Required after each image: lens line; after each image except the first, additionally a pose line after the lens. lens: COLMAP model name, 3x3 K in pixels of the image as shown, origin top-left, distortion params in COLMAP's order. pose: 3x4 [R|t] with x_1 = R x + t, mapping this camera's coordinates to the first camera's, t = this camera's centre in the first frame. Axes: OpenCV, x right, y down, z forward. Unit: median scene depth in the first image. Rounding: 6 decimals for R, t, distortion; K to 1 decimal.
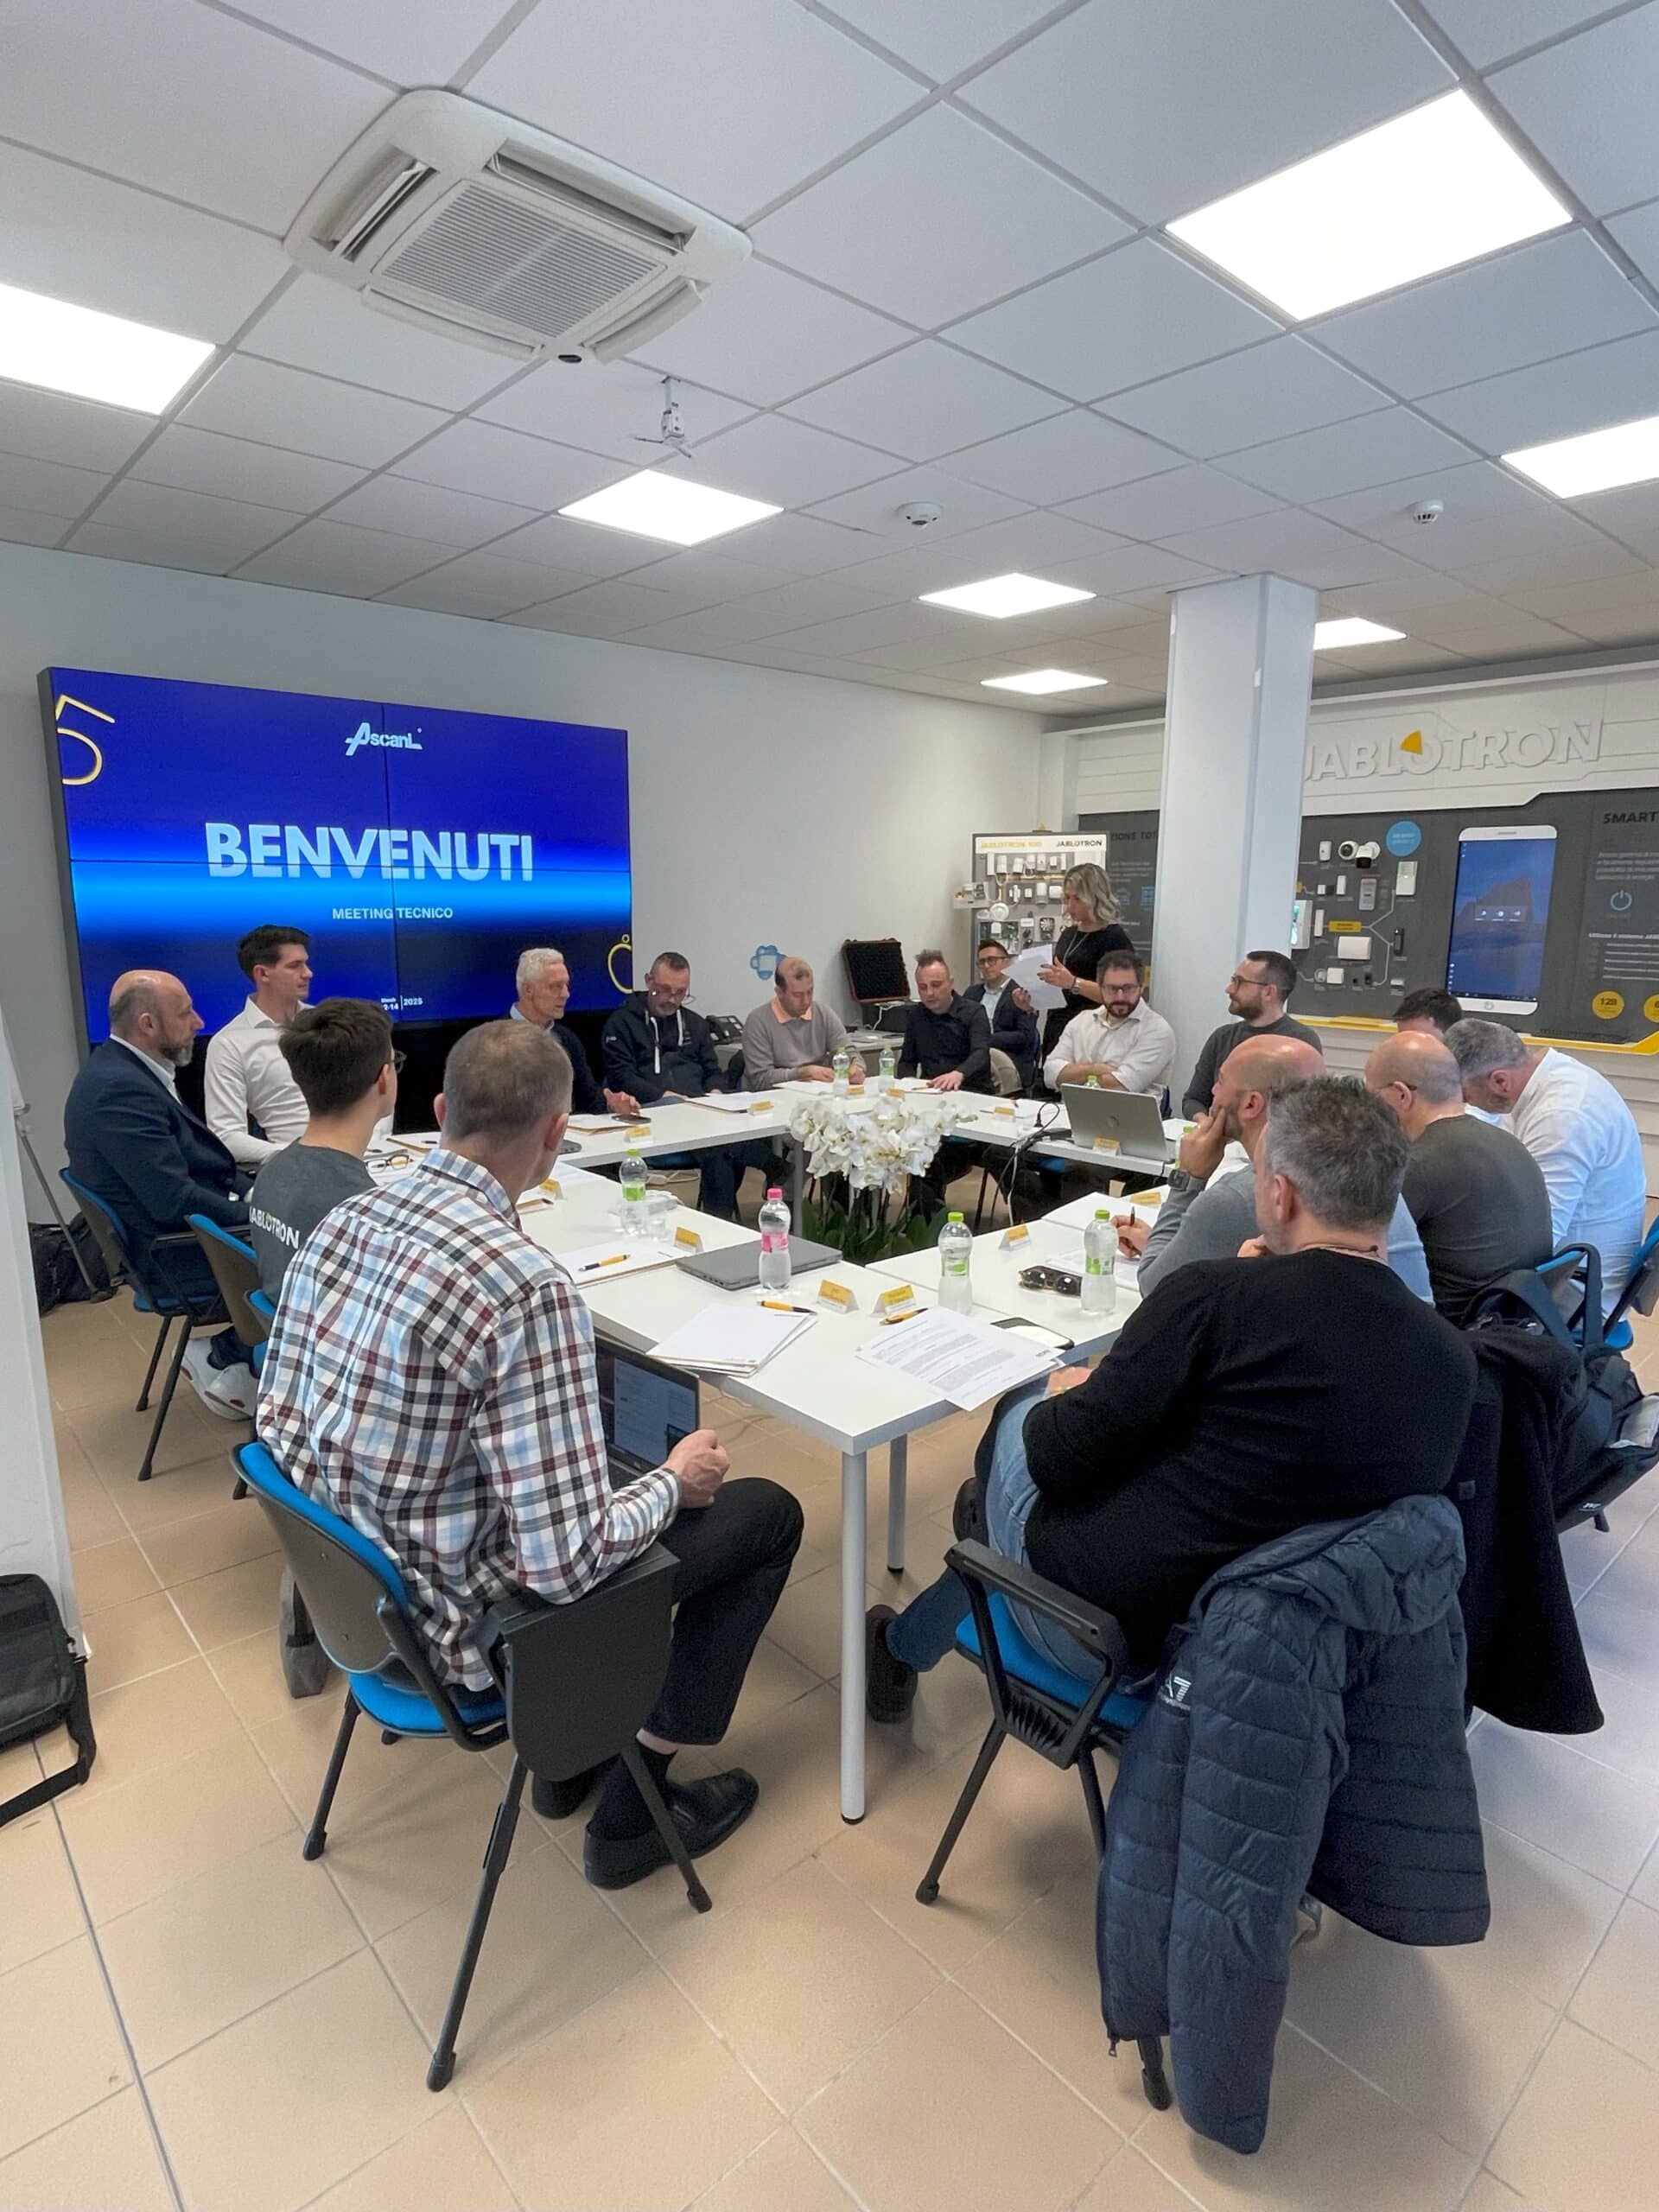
lens RADIAL K [[1150.9, 0, 829.5], [0, 1150.9, 1106.0], [0, 0, 1]] dist [0.043078, -0.066539]
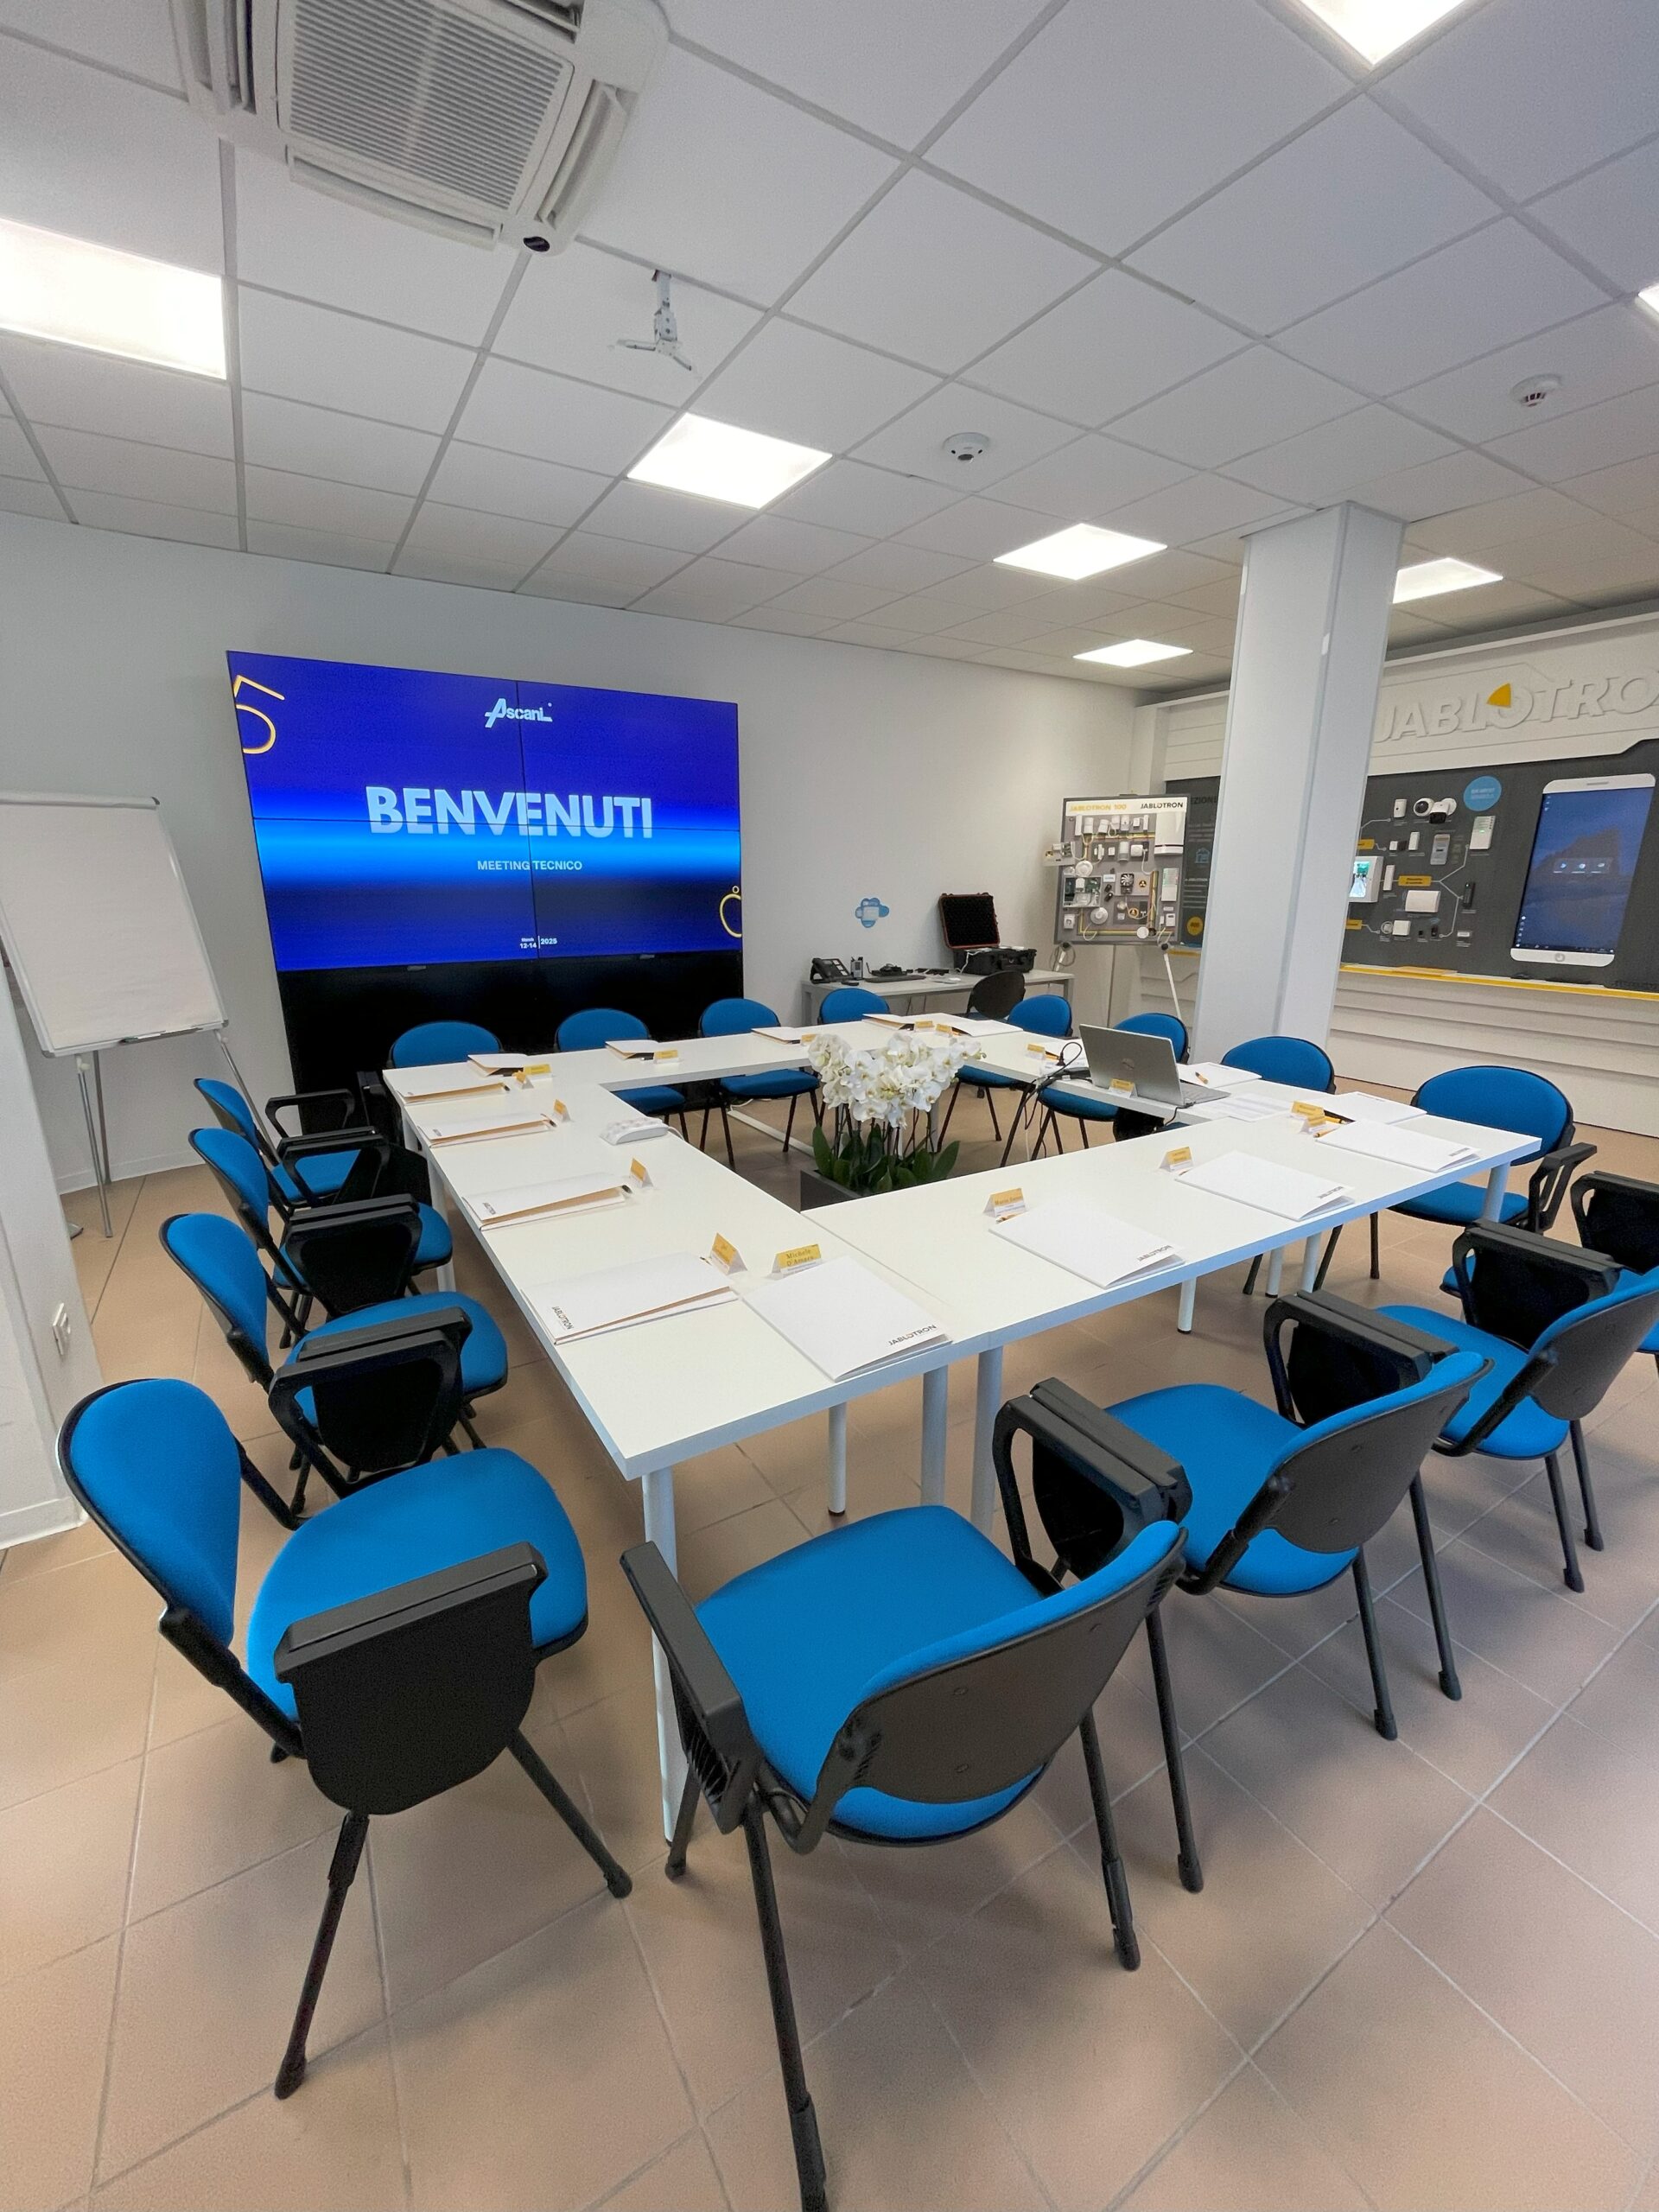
lens RADIAL K [[879.4, 0, 829.5], [0, 879.4, 1106.0], [0, 0, 1]] dist [-0.002192, 0.000191]
pose [[0.985095, 0.040741, -0.167119, 0.080647], [-0.026753, 0.996012, 0.085115, -0.005344], [0.169920, -0.079375, 0.982256, 0.137965]]
